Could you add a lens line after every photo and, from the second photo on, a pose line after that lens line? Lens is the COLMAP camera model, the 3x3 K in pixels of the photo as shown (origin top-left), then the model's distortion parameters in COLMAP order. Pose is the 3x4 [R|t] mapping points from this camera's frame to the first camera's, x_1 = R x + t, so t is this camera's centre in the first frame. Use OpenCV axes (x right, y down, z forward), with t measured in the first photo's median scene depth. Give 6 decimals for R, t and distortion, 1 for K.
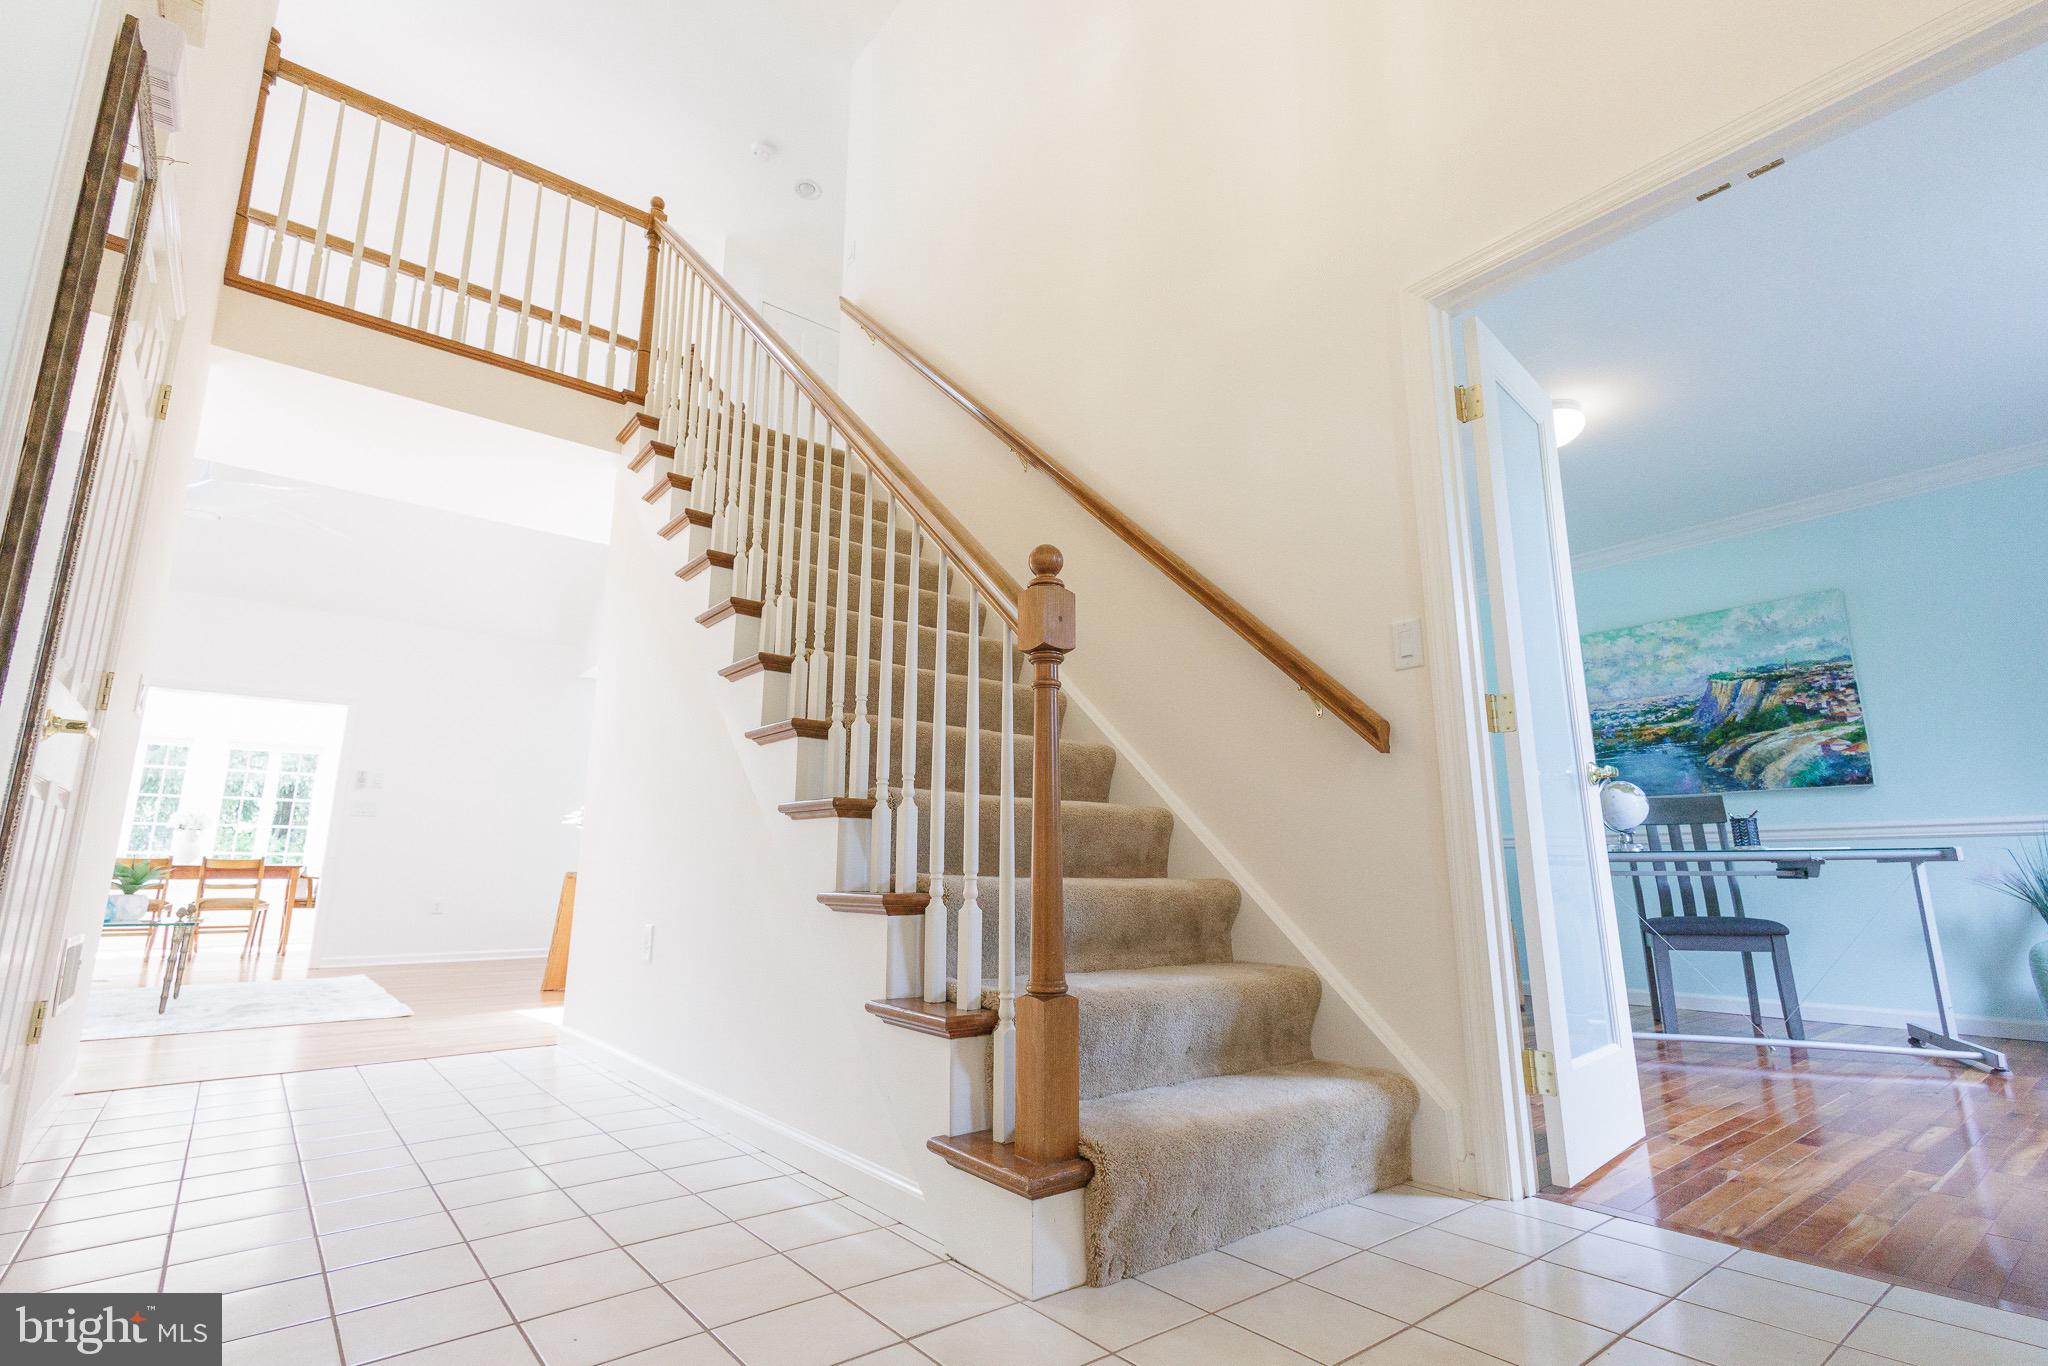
lens RADIAL K [[951.2, 0, 1020.2], [0, 951.2, 690.8], [0, 0, 1]] dist [0.013840, -0.003338]
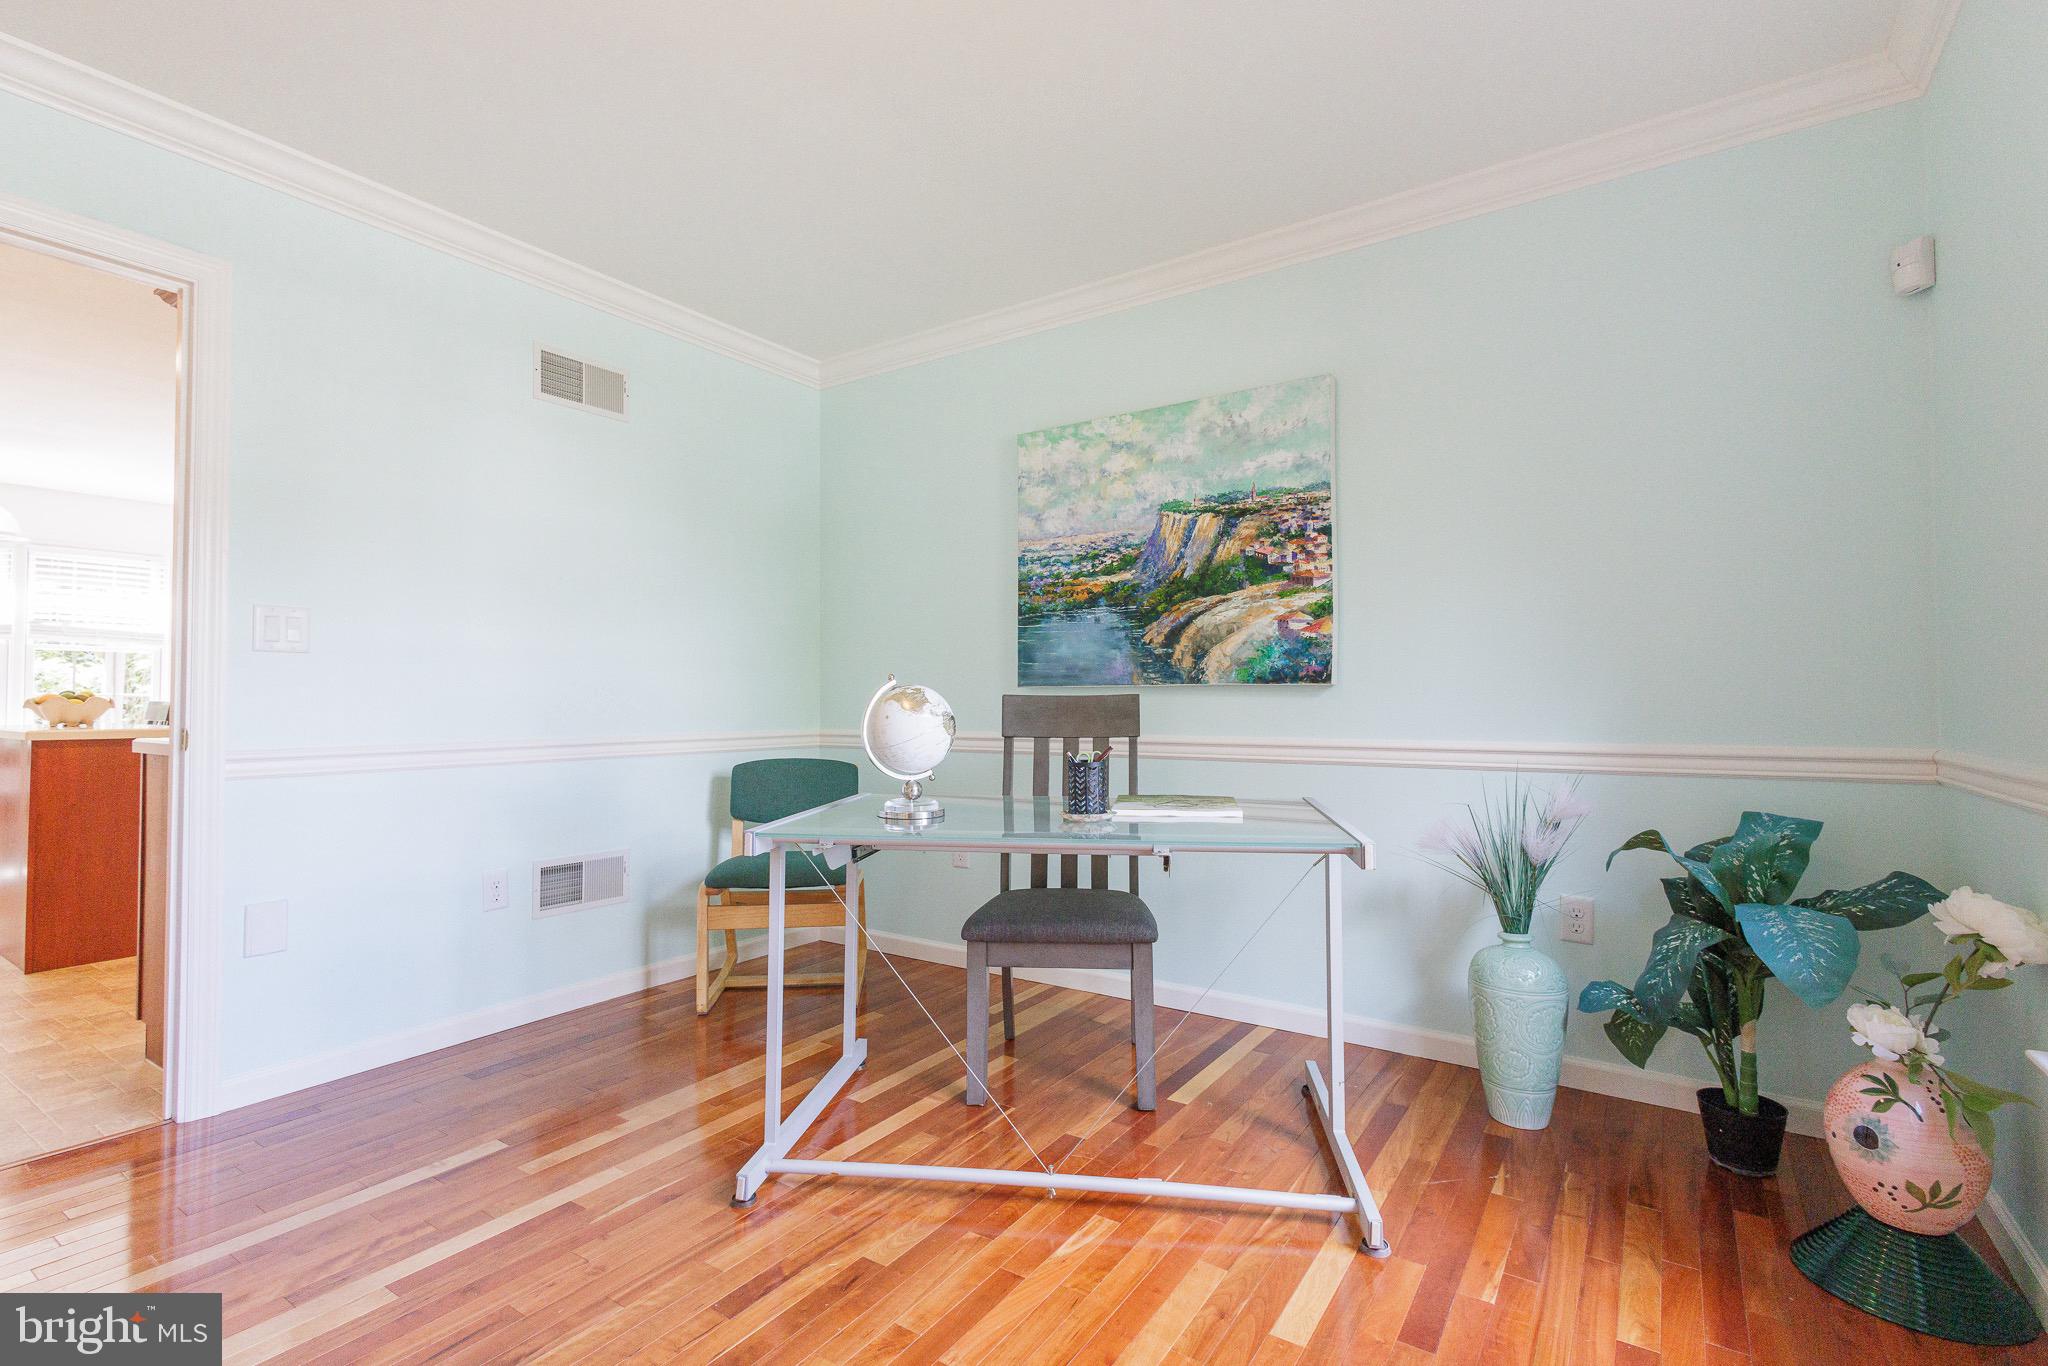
lens RADIAL K [[951.2, 0, 1028.4], [0, 951.2, 683.1], [0, 0, 1]] dist [0.013840, -0.003338]
pose [[0.954268, 0.003257, 0.298936, 0.460558], [-0.056241, 0.984042, 0.168812, -0.000951], [-0.293616, -0.177904, 0.939223, 0.417088]]
